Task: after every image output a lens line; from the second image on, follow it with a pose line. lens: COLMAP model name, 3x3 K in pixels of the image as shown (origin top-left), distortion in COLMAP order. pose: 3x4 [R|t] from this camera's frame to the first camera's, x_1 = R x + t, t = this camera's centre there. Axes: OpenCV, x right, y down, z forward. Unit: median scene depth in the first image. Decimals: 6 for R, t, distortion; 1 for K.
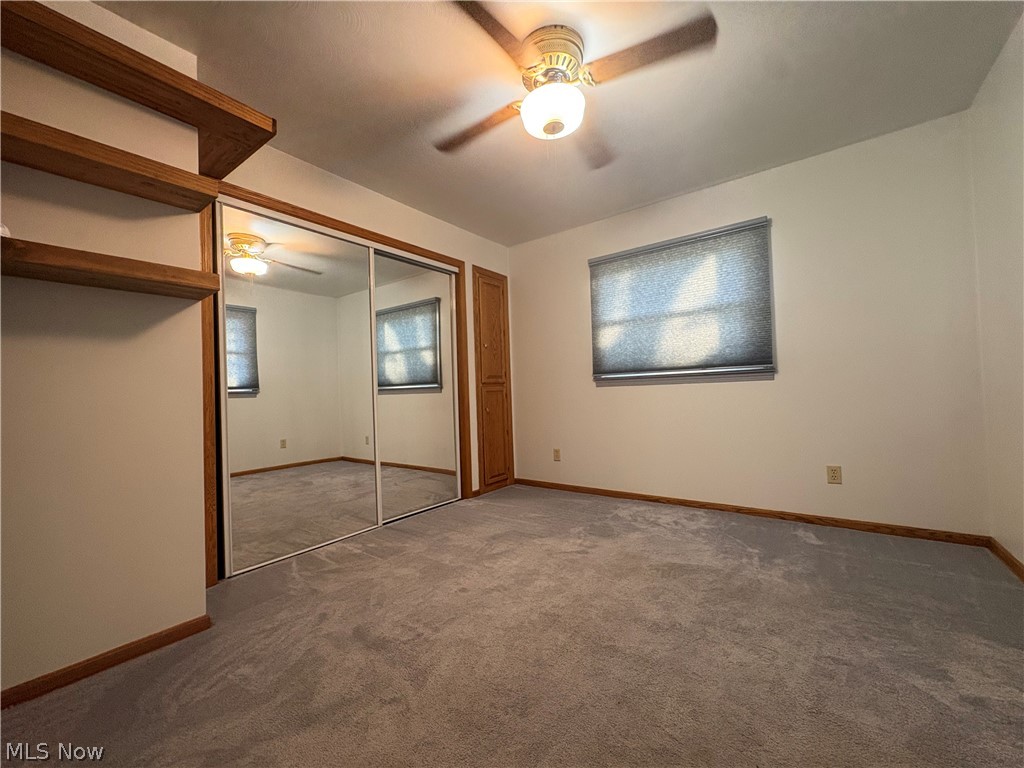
lens RADIAL K [[407.9, 0, 509.8], [0, 407.9, 384.1], [0, 0, 1]] dist [0.000588, 0.000551]
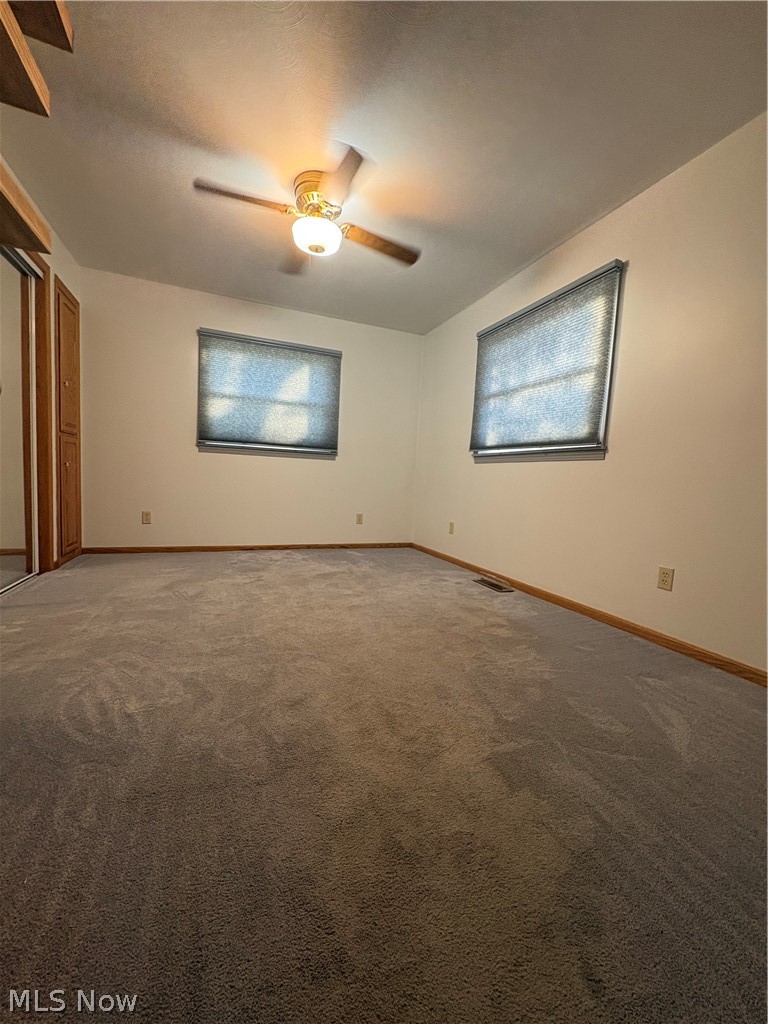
lens RADIAL K [[407.9, 0, 378.5], [0, 407.9, 511.9], [0, 0, 1]] dist [0.000588, 0.000551]
pose [[0.518828, -0.008993, 0.854831, -0.540540], [-0.082033, 0.994807, 0.060254, 0.070899], [-0.850934, -0.101386, 0.515396, 0.039337]]
